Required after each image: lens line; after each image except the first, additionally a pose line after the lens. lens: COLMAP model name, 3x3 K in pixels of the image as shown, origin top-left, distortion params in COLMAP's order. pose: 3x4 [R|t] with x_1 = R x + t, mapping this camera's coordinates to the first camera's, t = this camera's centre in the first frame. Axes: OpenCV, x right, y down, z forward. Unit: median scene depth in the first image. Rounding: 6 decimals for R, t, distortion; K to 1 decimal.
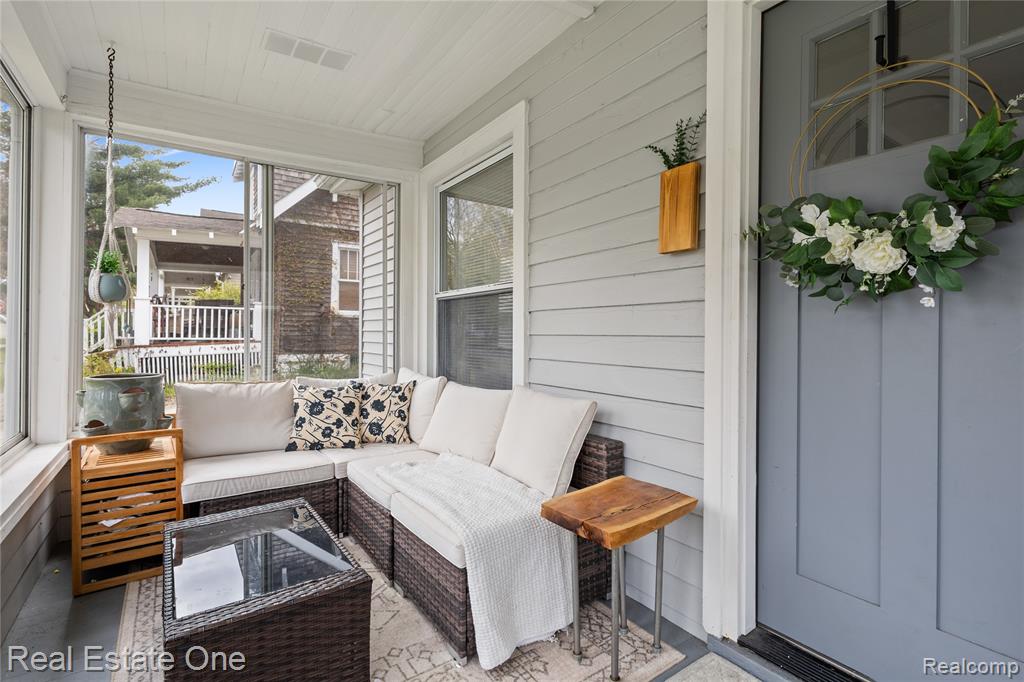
lens RADIAL K [[476.3, 0, 509.1], [0, 476.3, 335.1], [0, 0, 1]] dist [0.006048, 0.000187]
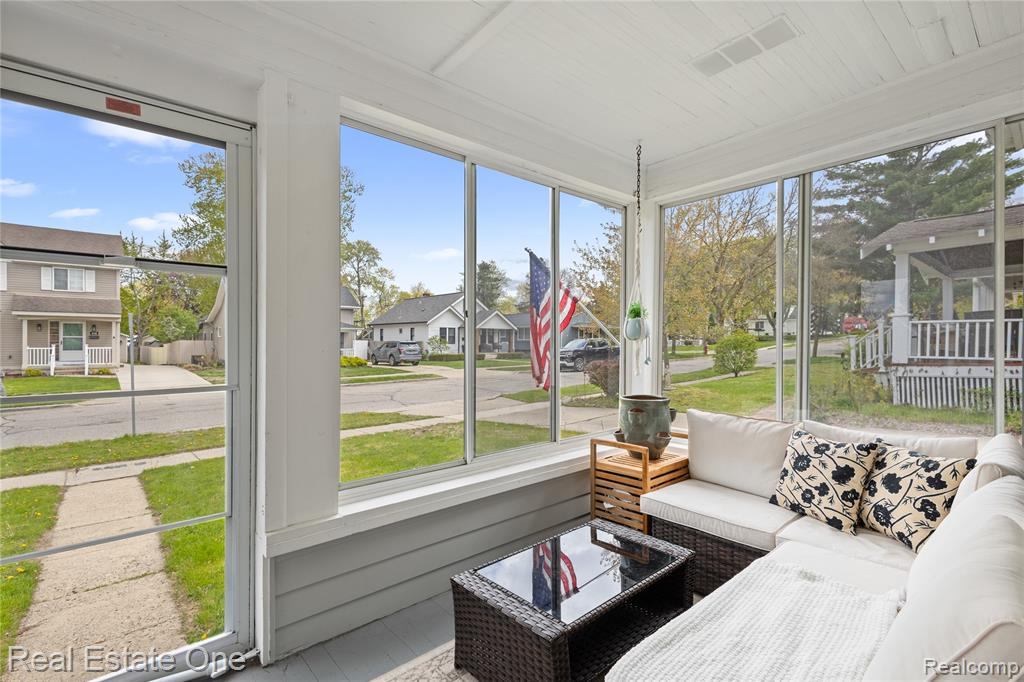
lens RADIAL K [[474.6, 0, 516.0], [0, 474.6, 343.2], [0, 0, 1]] dist [0.002724, 0.000064]
pose [[0.127951, -0.002098, -0.991778, 0.322263], [-0.007326, 0.999968, -0.003060, -0.041627], [0.991753, 0.007657, 0.127932, 0.397446]]
